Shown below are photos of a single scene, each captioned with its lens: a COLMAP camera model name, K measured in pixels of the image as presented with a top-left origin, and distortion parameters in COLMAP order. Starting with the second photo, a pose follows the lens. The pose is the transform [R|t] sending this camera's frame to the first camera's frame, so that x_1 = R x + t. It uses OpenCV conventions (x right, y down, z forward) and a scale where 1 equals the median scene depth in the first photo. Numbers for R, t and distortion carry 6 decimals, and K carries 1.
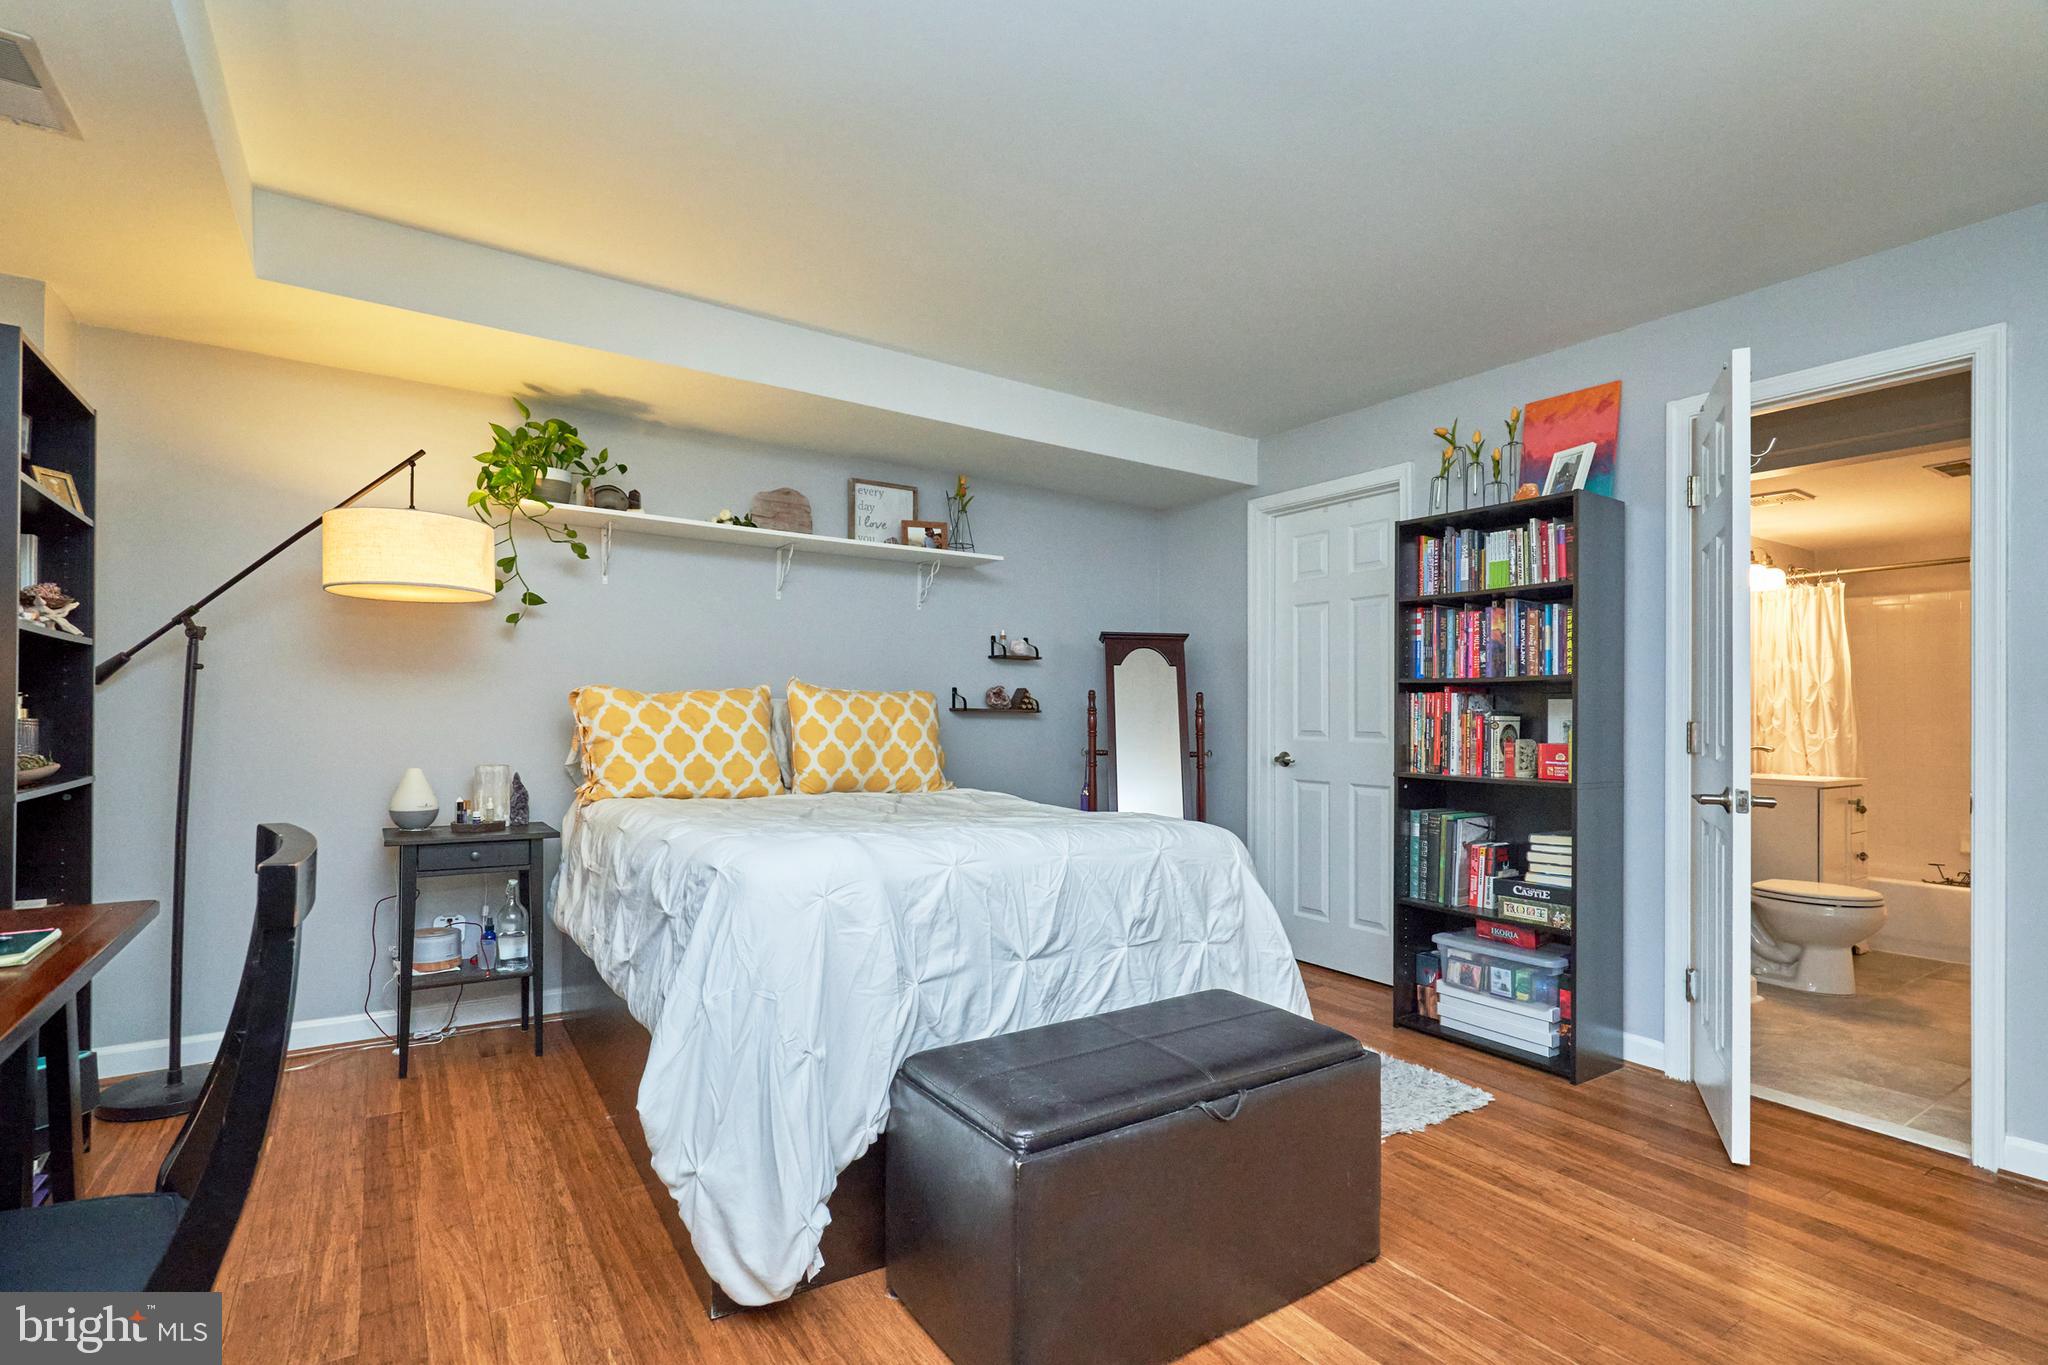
lens RADIAL K [[954.1, 0, 1033.0], [0, 954.1, 696.1], [0, 0, 1]] dist [-0.002816, 0.003104]
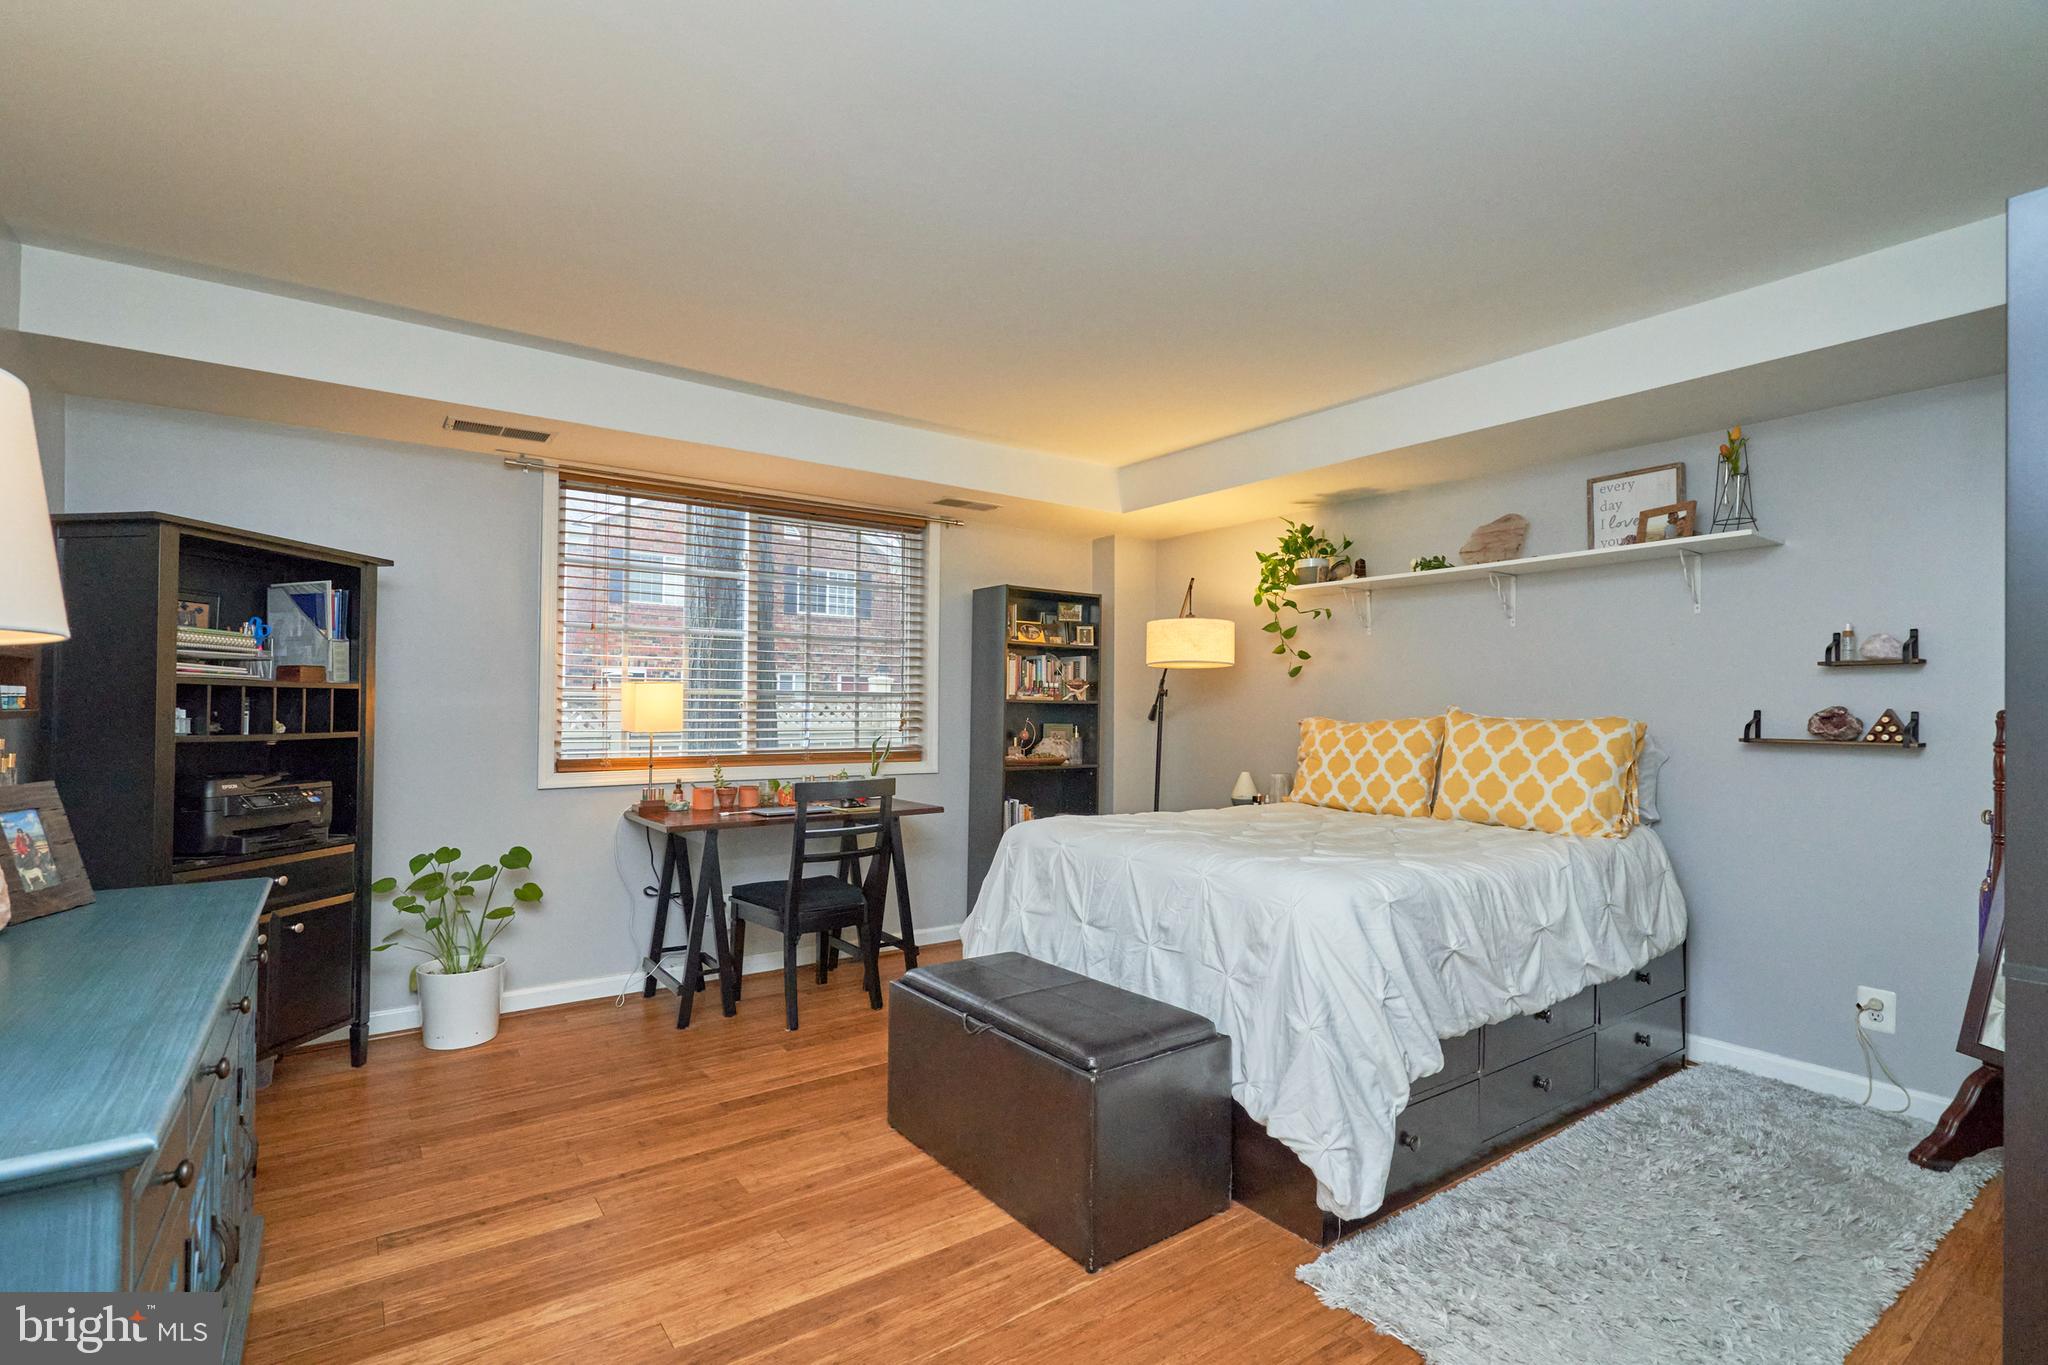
lens RADIAL K [[954.1, 0, 1006.3], [0, 954.1, 704.2], [0, 0, 1]] dist [-0.002816, 0.003104]
pose [[0.025382, -0.016189, -0.999547, 0.900135], [0.014994, 0.999763, -0.015812, -0.015531], [0.999565, -0.014586, 0.025619, 0.562015]]
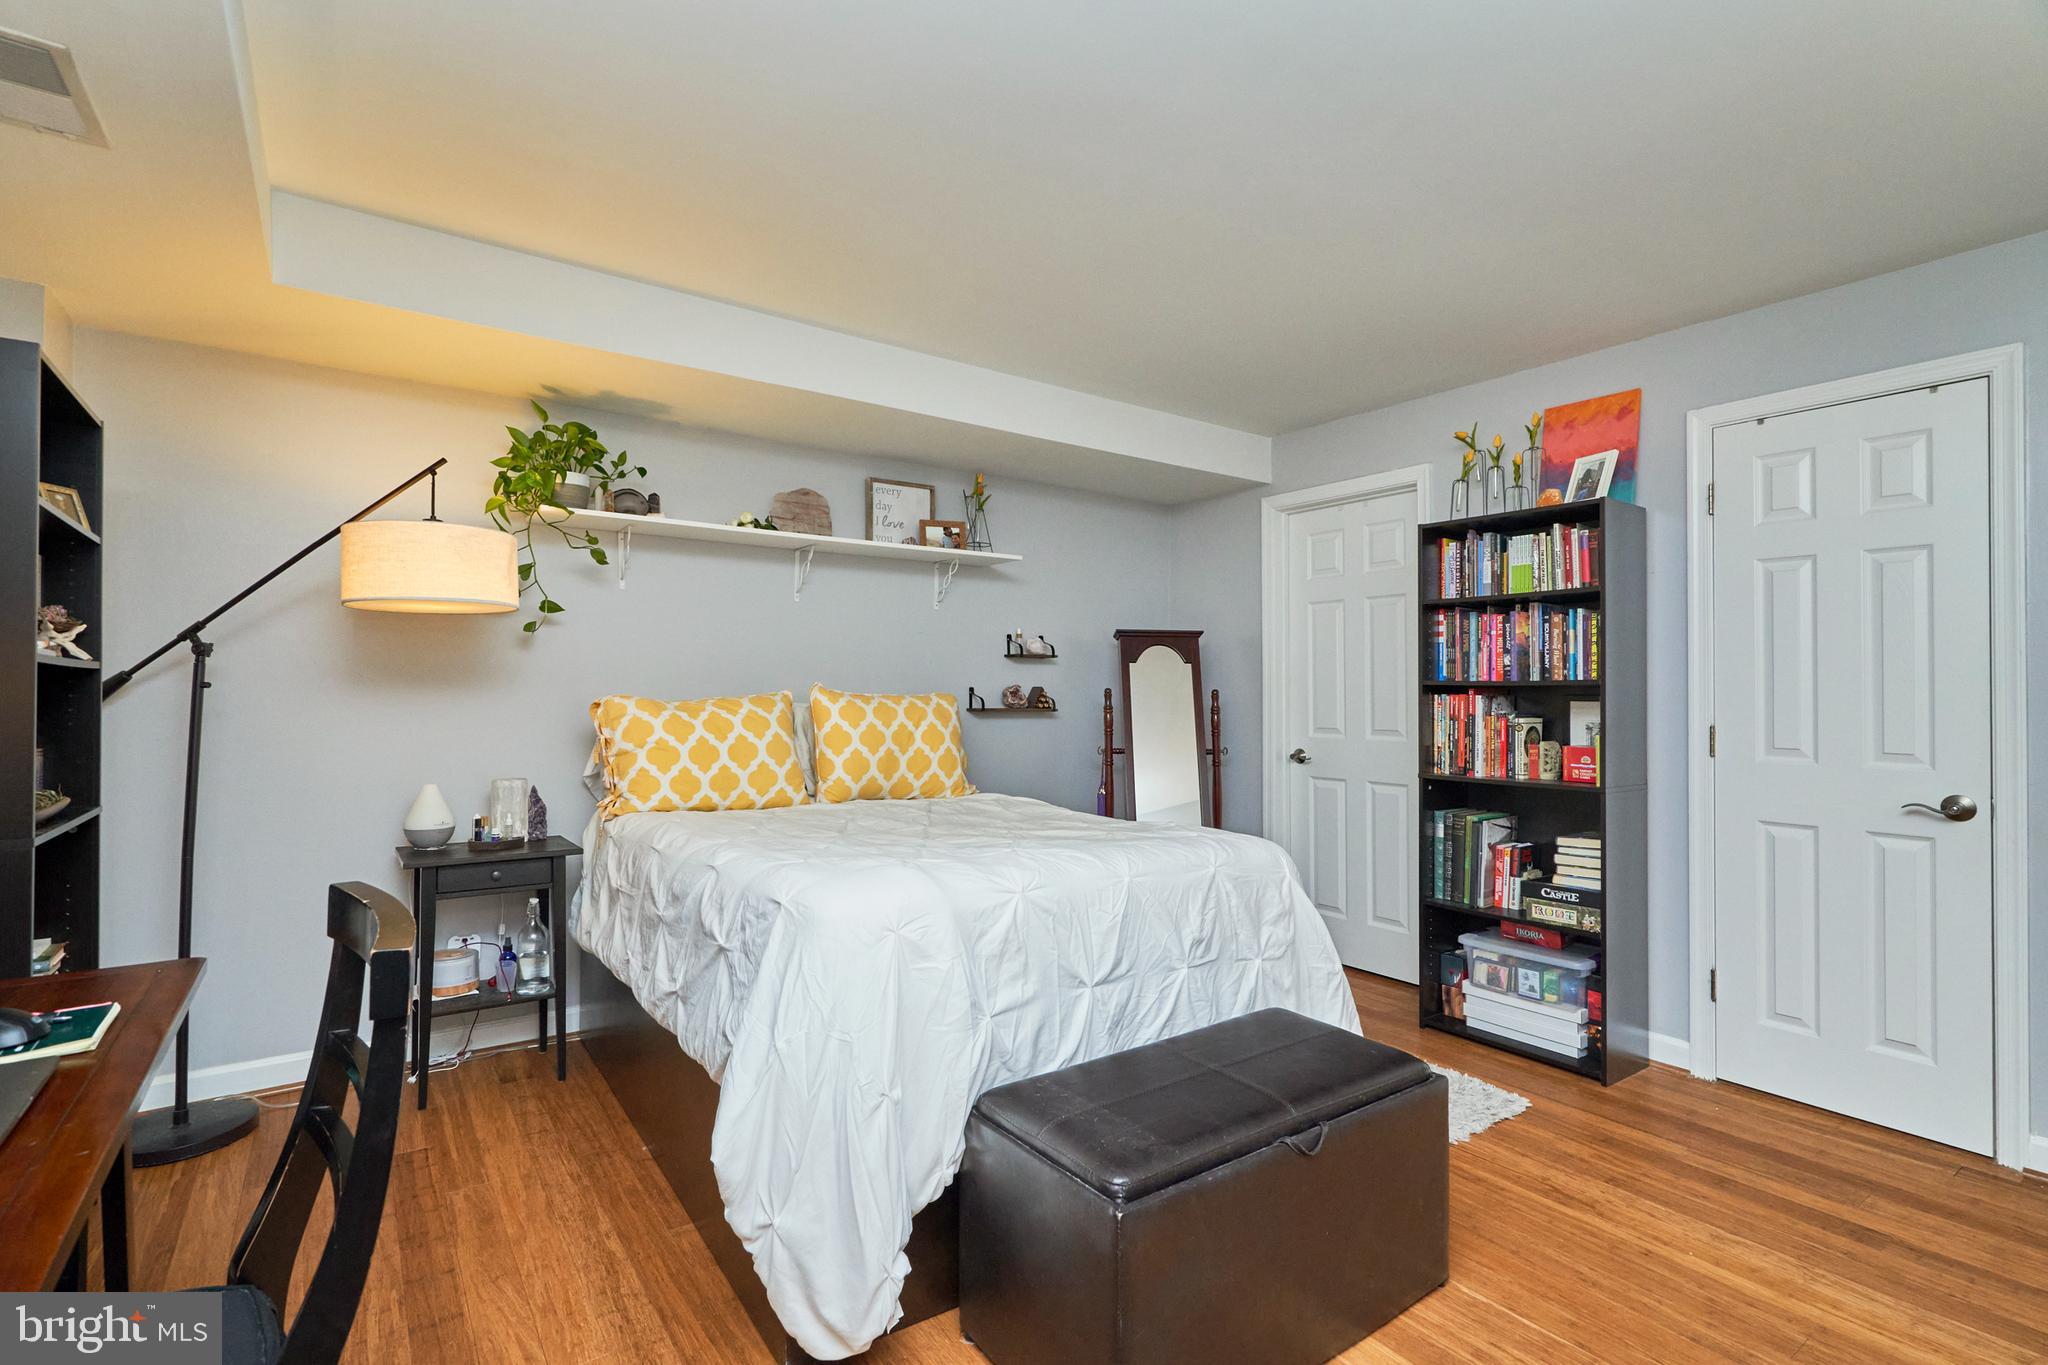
lens RADIAL K [[954.1, 0, 1044.6], [0, 954.1, 669.6], [0, 0, 1]] dist [-0.002816, 0.003104]
pose [[0.999212, -0.004582, 0.039417, -0.063815], [0.004733, 0.999982, -0.003744, -0.033038], [-0.039399, 0.003927, 0.999216, 0.011665]]
